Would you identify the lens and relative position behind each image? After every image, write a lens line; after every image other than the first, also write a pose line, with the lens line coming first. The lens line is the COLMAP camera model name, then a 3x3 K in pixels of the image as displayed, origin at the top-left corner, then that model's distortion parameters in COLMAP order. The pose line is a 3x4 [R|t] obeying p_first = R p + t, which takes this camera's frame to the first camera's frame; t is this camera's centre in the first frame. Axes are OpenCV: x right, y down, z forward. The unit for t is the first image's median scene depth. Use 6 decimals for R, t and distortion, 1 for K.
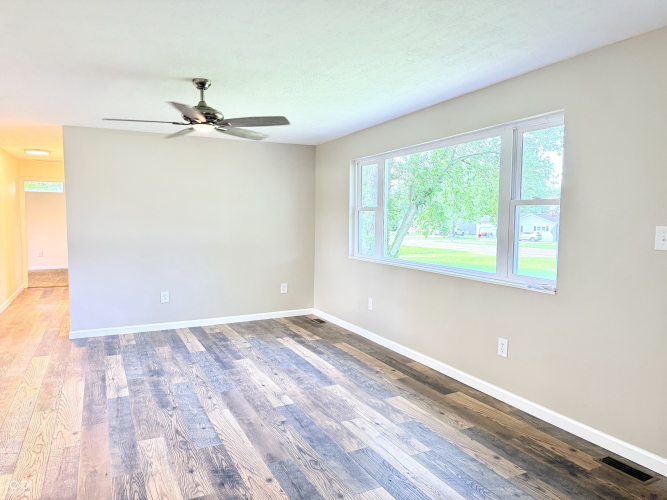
lens RADIAL K [[469.7, 0, 333.0], [0, 469.7, 246.1], [0, 0, 1]] dist [0.090088, -0.117779]
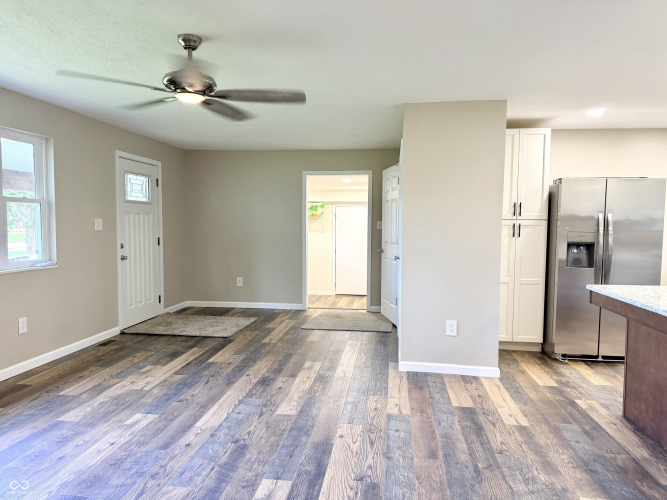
lens RADIAL K [[469.7, 0, 333.0], [0, 469.7, 246.1], [0, 0, 1]] dist [0.090088, -0.117779]
pose [[-0.831562, -0.039428, 0.554031, -0.887153], [0.021973, 0.994361, 0.103745, -0.080524], [-0.554998, 0.098444, -0.826006, 1.501392]]
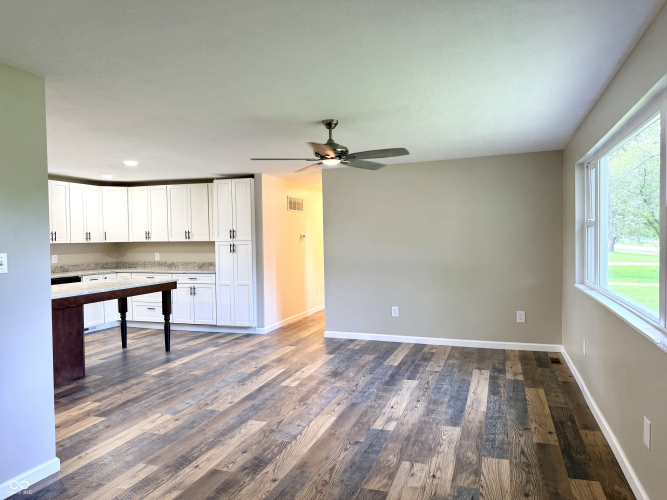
lens RADIAL K [[469.7, 0, 333.0], [0, 469.7, 246.1], [0, 0, 1]] dist [0.090088, -0.117779]
pose [[0.697524, -0.002958, -0.716556, 0.522682], [-0.026598, 0.999195, -0.030017, -0.012232], [0.716068, 0.039997, 0.696884, 0.218858]]
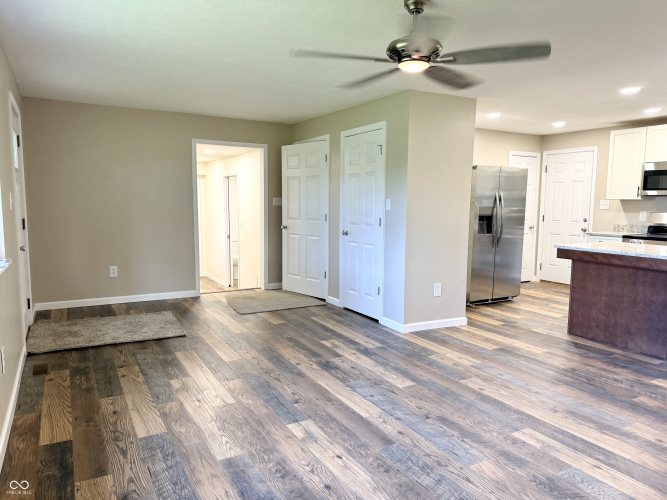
lens RADIAL K [[469.7, 0, 333.0], [0, 469.7, 246.1], [0, 0, 1]] dist [0.090088, -0.117779]
pose [[-0.998238, -0.011853, -0.058146, -0.106958], [-0.021005, 0.986990, 0.159405, -0.090152], [0.055500, 0.160345, -0.985499, 1.711034]]
